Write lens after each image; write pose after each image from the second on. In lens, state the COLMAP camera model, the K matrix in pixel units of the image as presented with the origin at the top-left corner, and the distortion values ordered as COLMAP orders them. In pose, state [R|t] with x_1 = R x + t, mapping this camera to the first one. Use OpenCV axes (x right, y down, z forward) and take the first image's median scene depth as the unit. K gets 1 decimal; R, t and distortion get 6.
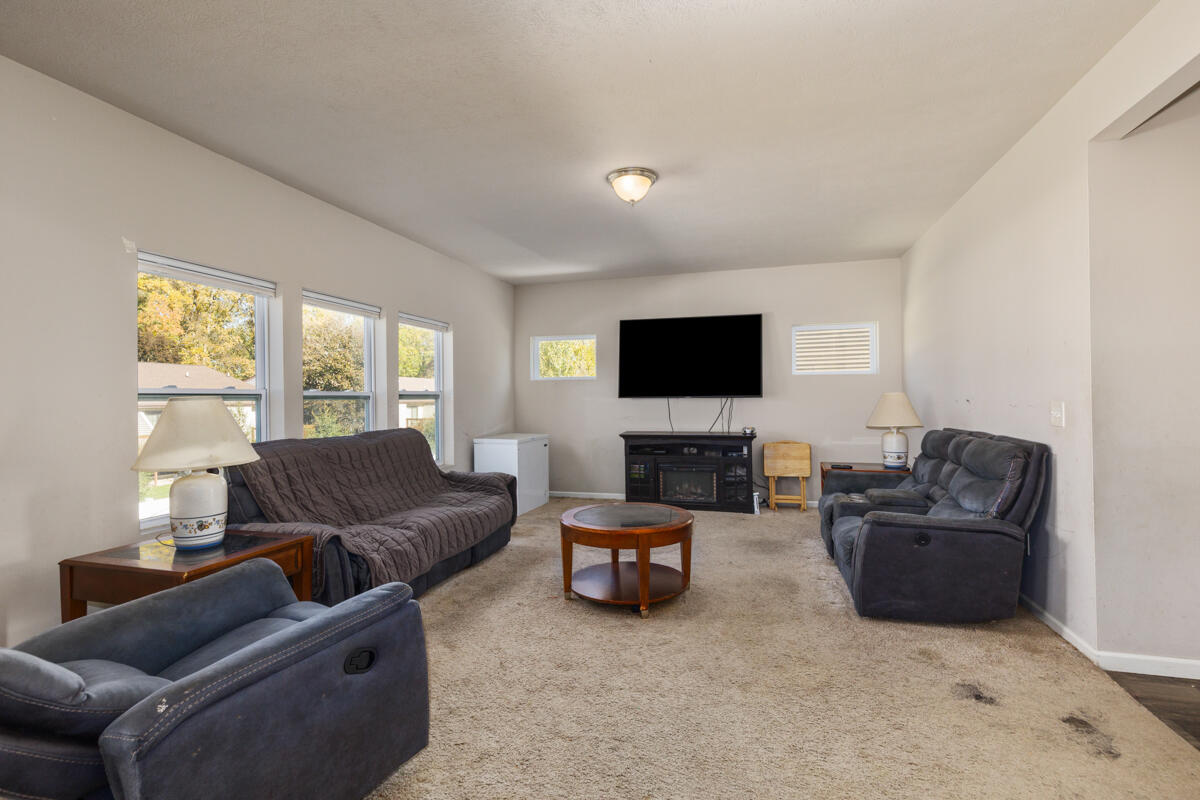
lens RADIAL K [[549.6, 0, 606.8], [0, 549.6, 398.6], [0, 0, 1]] dist [0.009087, 0.000247]
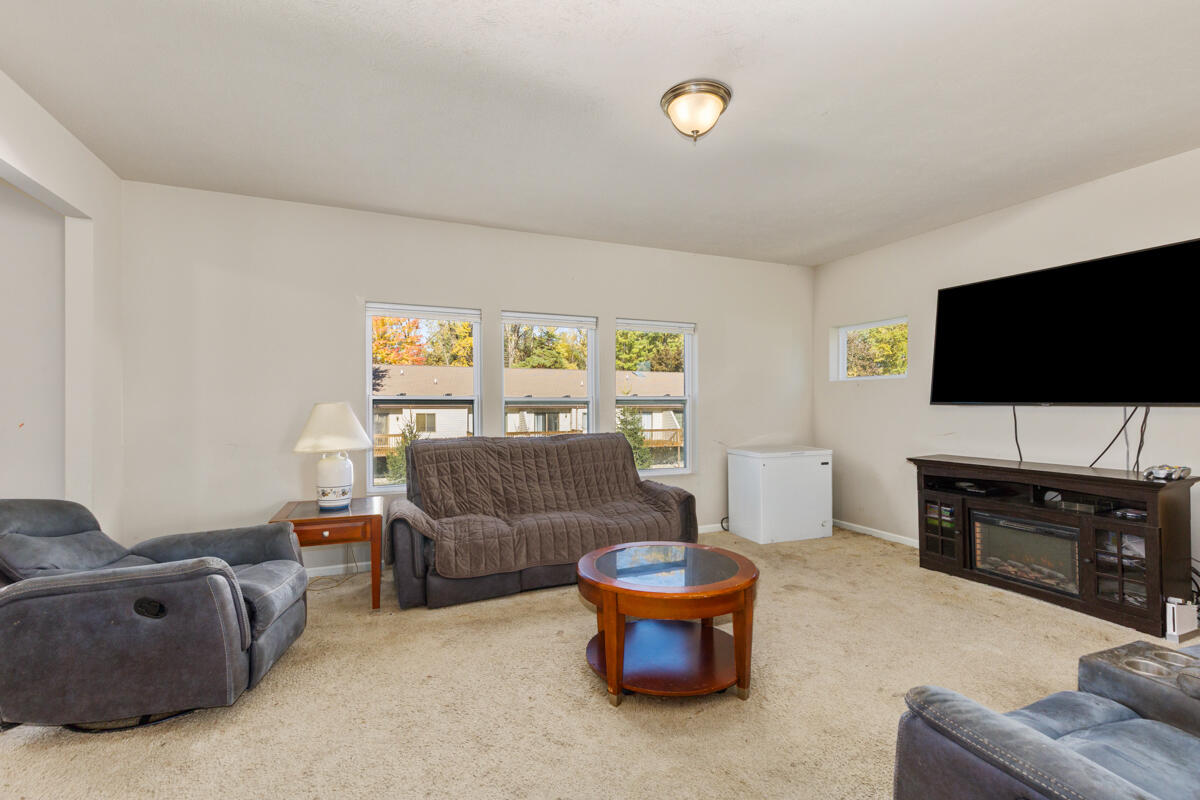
lens RADIAL K [[549.6, 0, 602.3], [0, 549.6, 406.7], [0, 0, 1]] dist [0.009087, 0.000247]
pose [[0.621500, 0.011338, -0.783332, 0.337981], [-0.005157, 0.999933, 0.010382, -0.004108], [0.783397, -0.002412, 0.621517, 0.283648]]
